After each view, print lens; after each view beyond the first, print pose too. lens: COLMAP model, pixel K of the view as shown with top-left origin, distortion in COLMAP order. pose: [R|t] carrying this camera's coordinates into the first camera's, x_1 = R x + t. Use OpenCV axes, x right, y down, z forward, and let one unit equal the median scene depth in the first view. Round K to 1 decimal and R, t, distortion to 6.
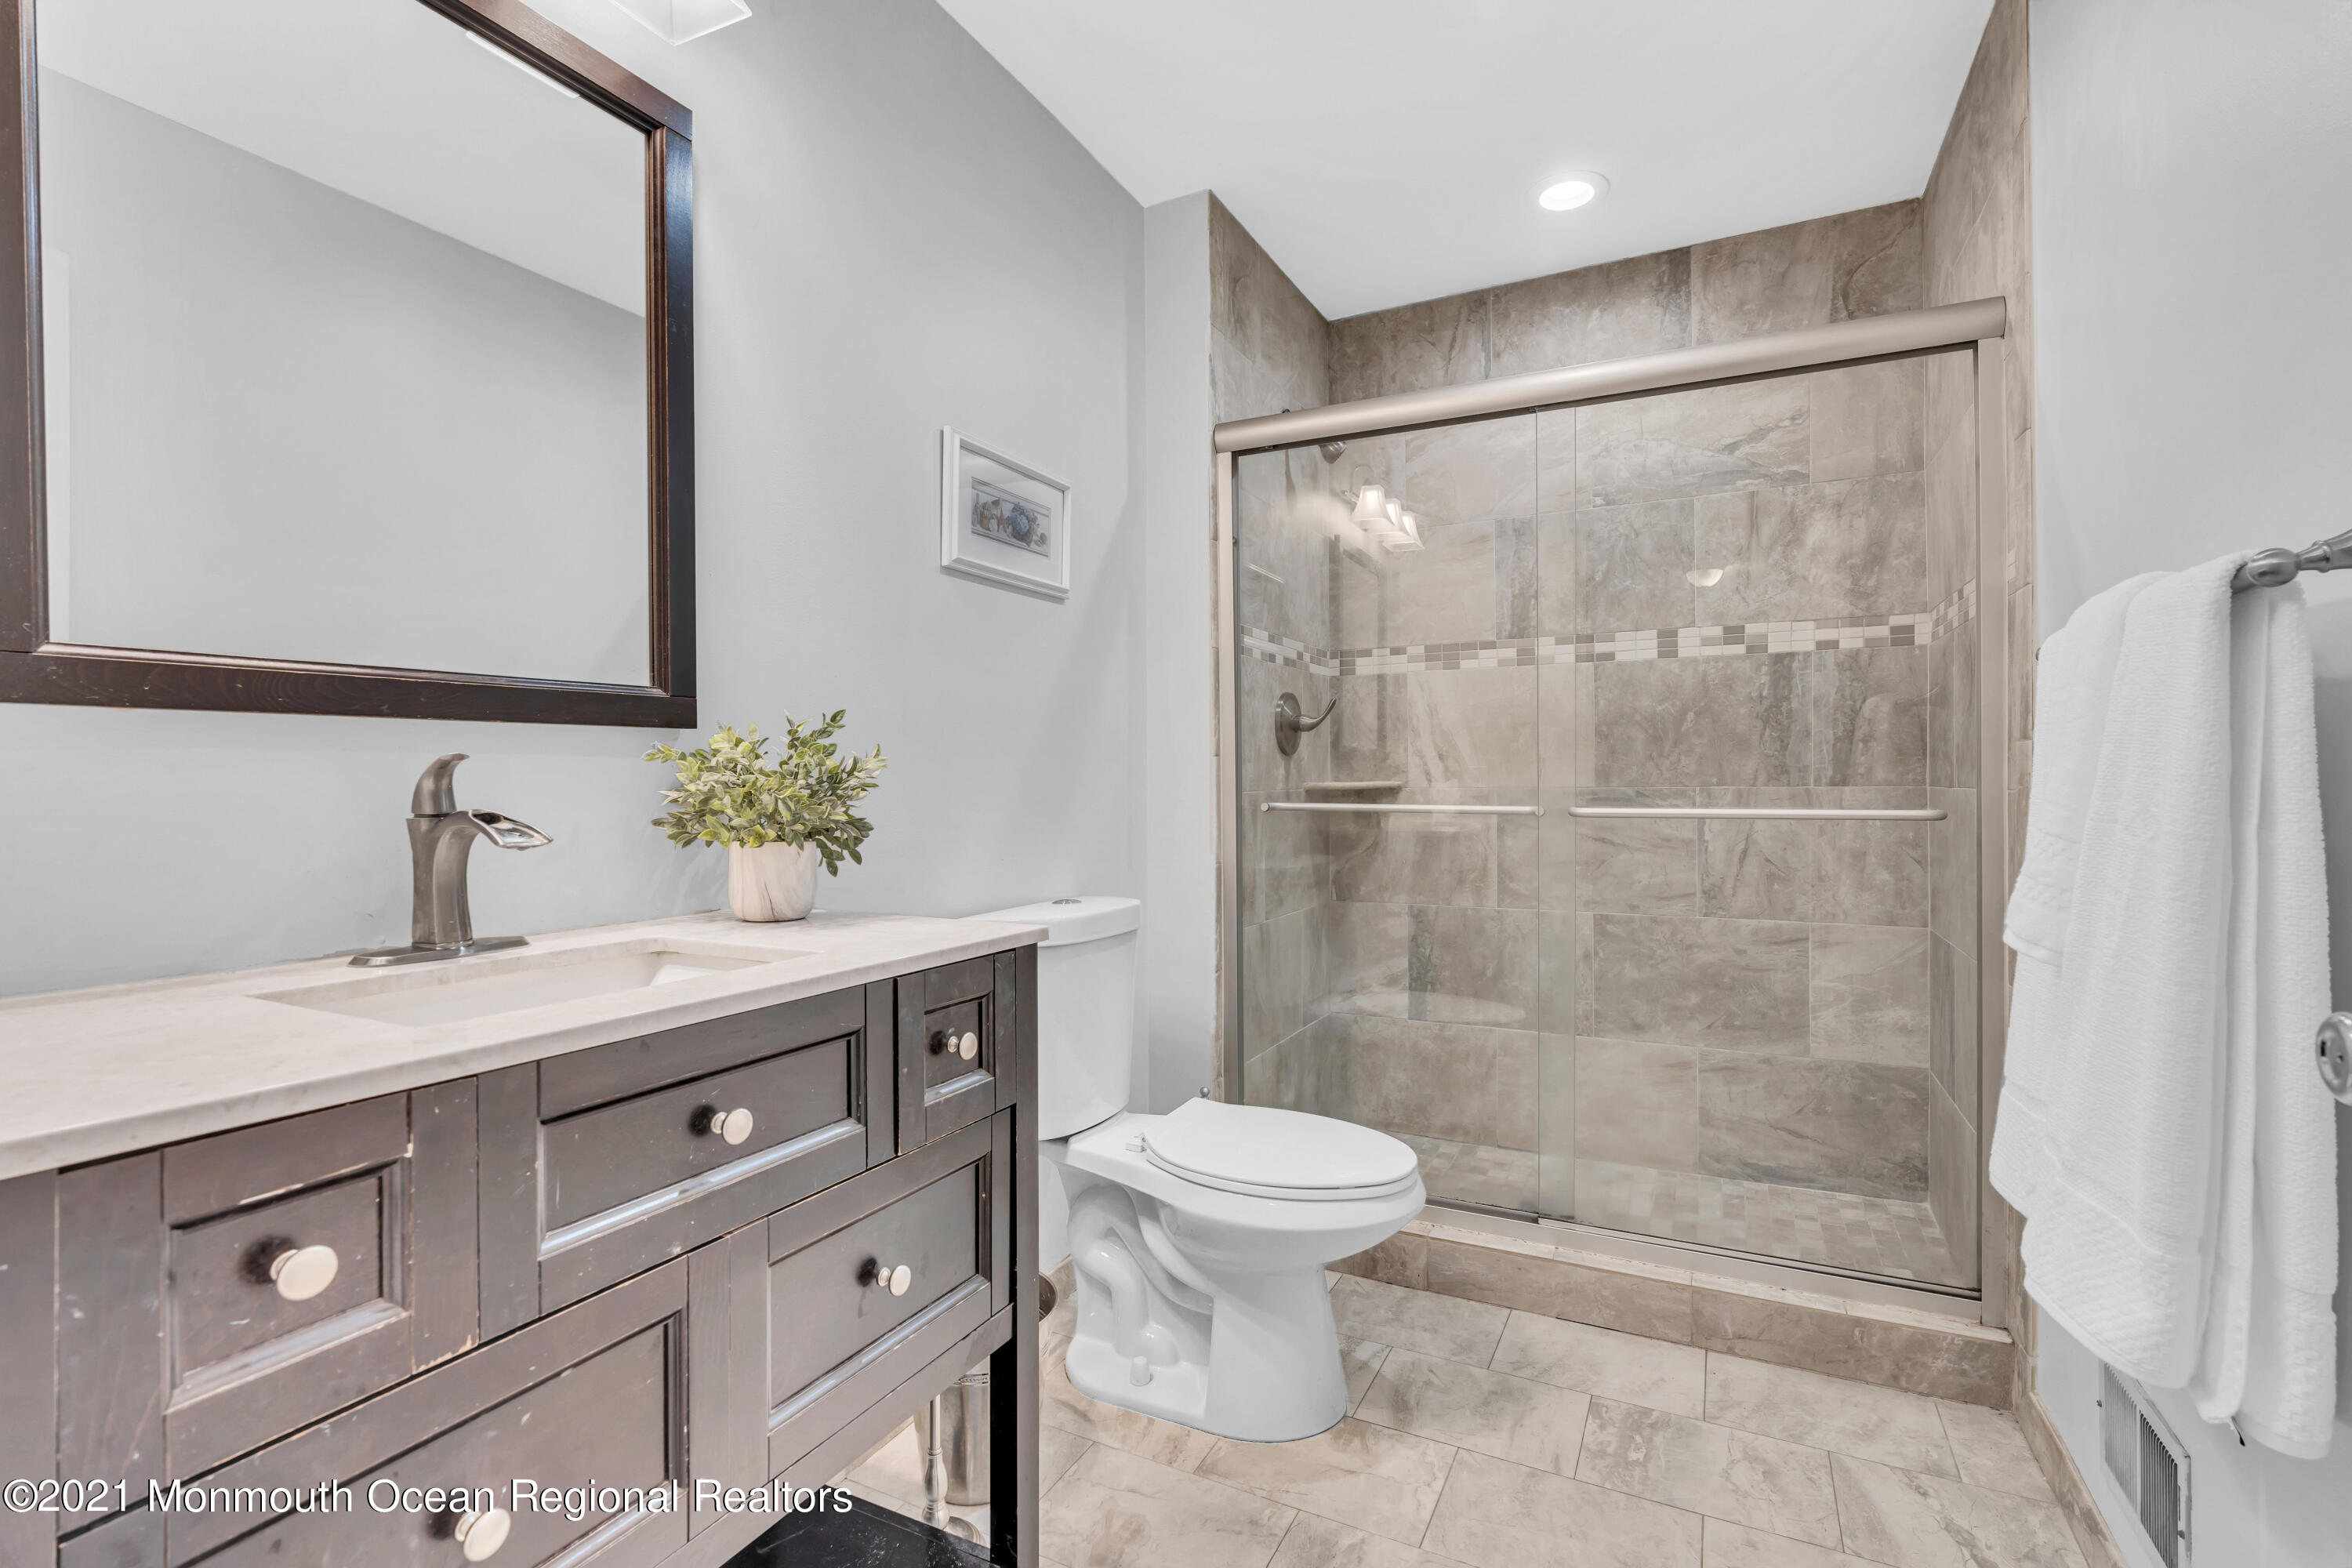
lens RADIAL K [[1078.4, 0, 1176.0], [0, 1078.4, 784.0], [0, 0, 1]] dist [-0.004256, 0.000765]
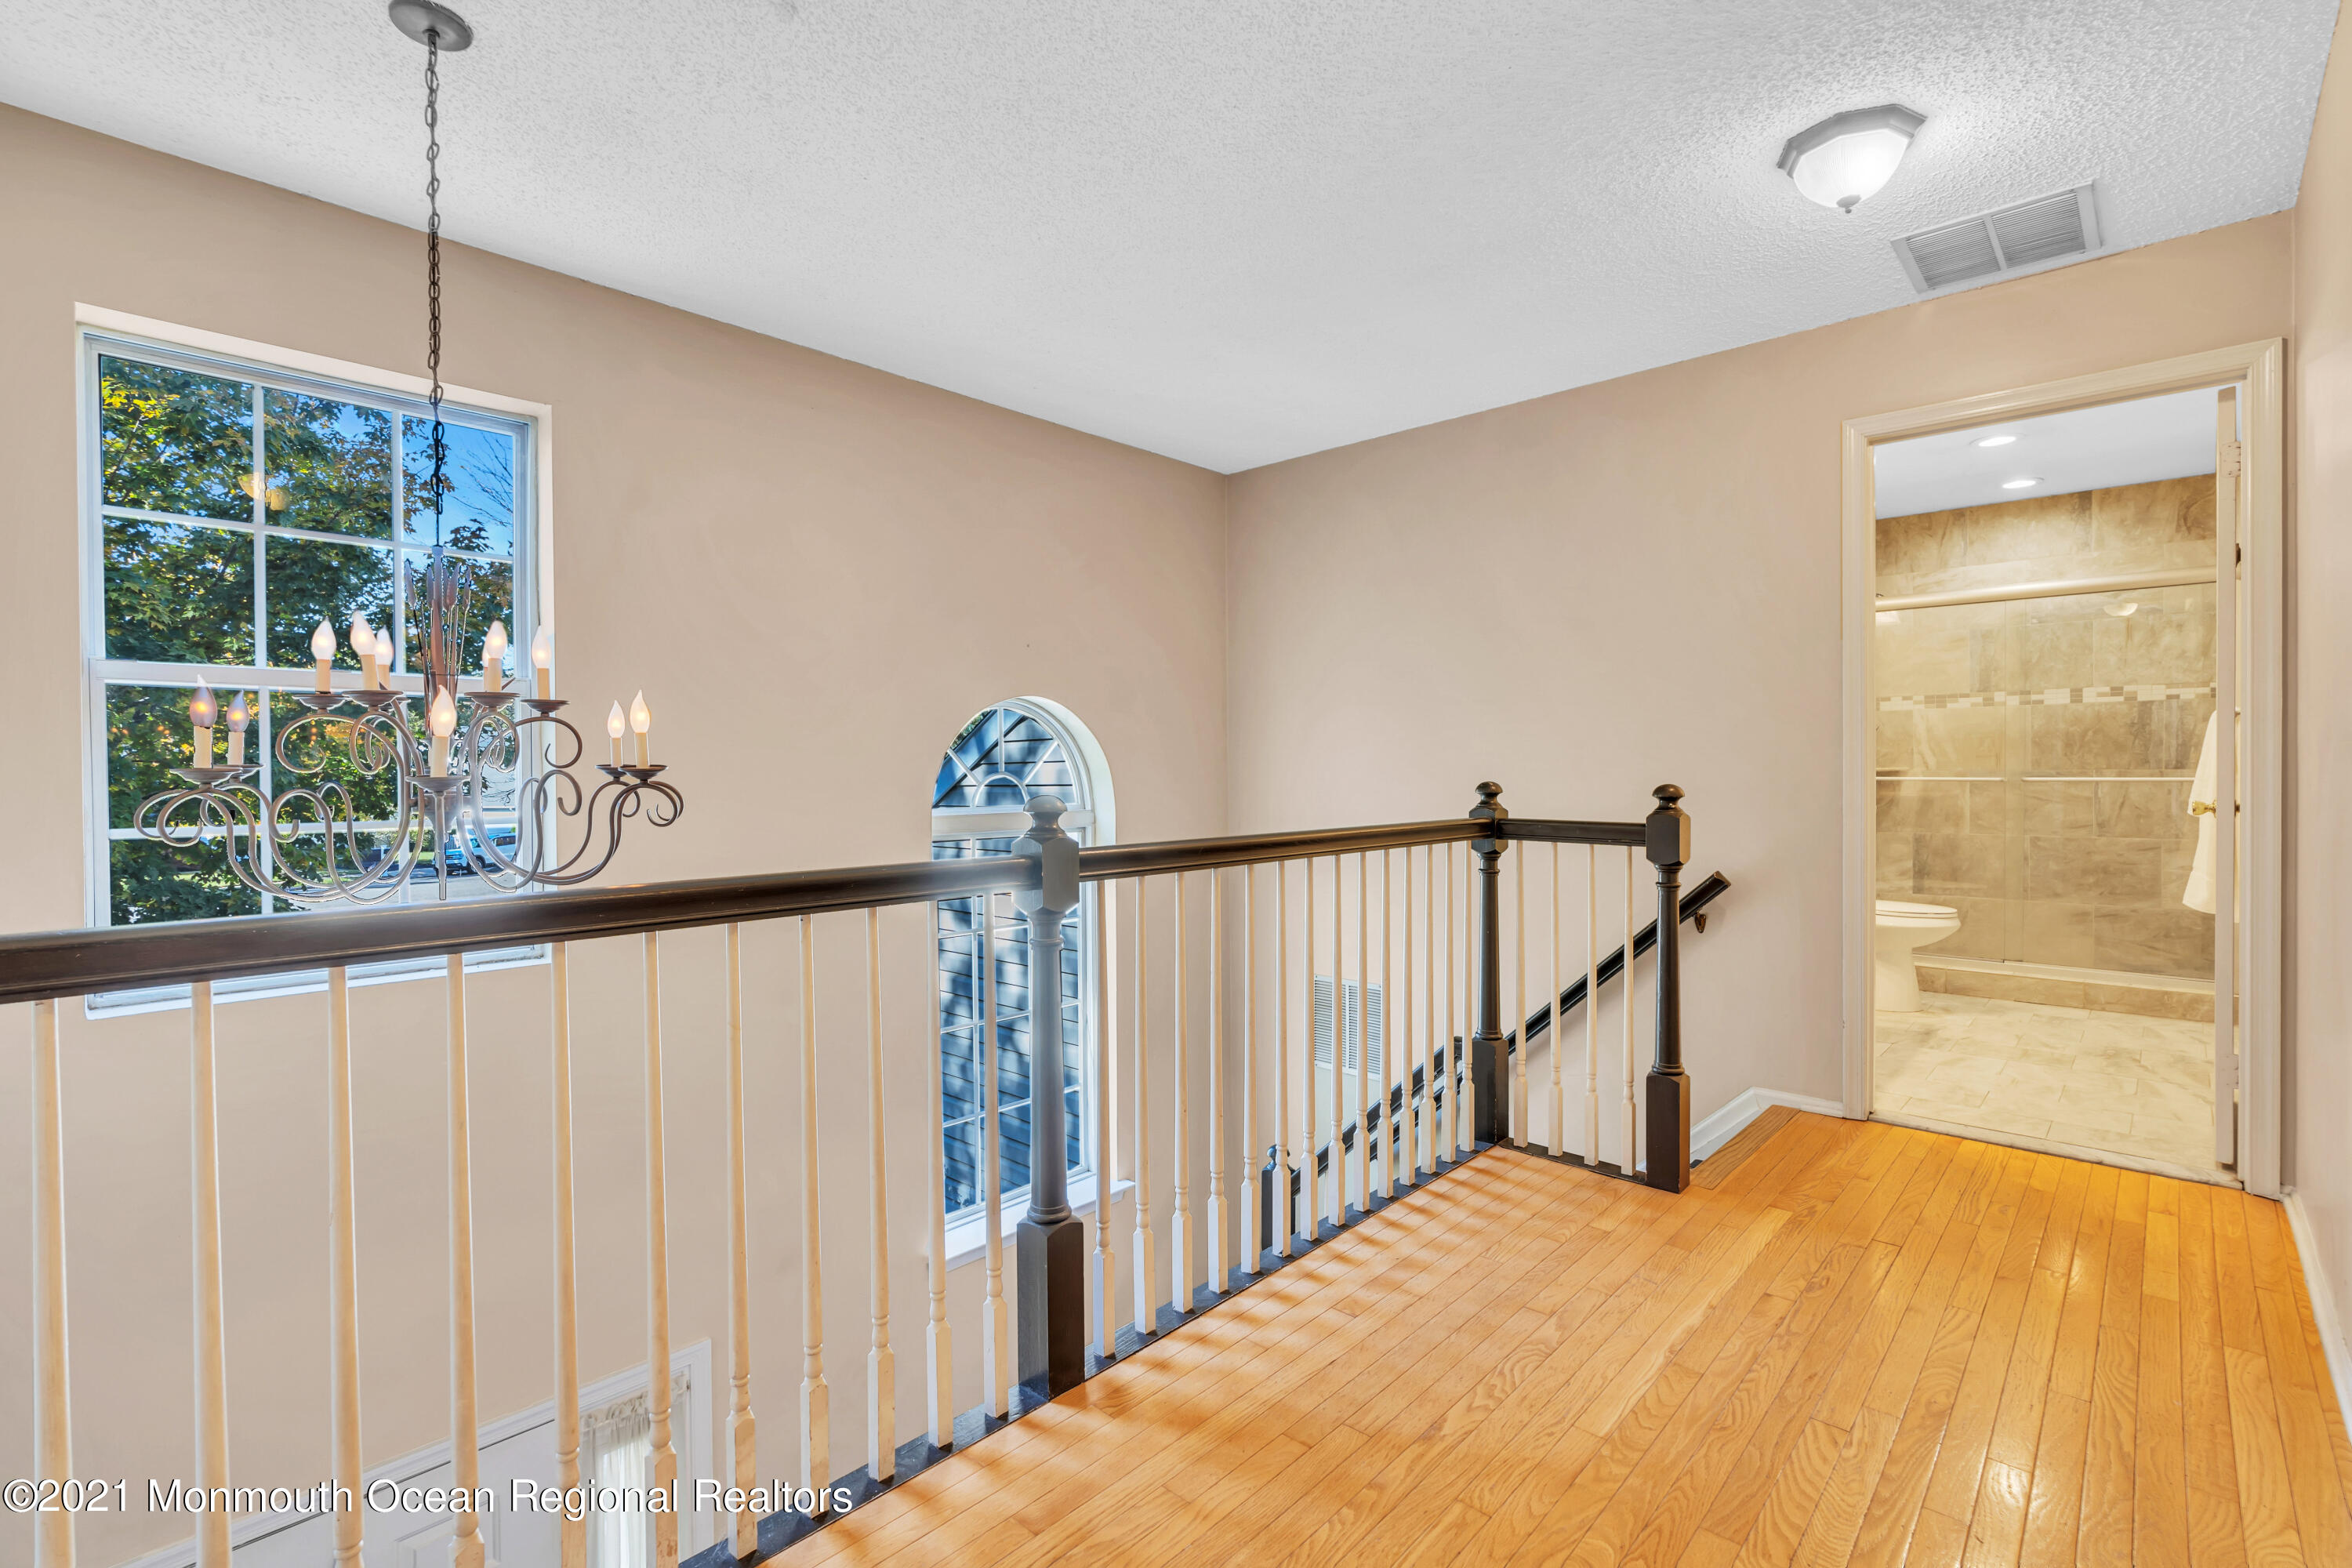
lens RADIAL K [[1078.4, 0, 1176.0], [0, 1078.4, 784.0], [0, 0, 1]] dist [-0.004256, 0.000765]
pose [[0.960535, 0.002915, -0.278142, -0.563119], [-0.001007, 0.999975, 0.007001, 0.016558], [0.278156, -0.006445, 0.960514, -1.315016]]
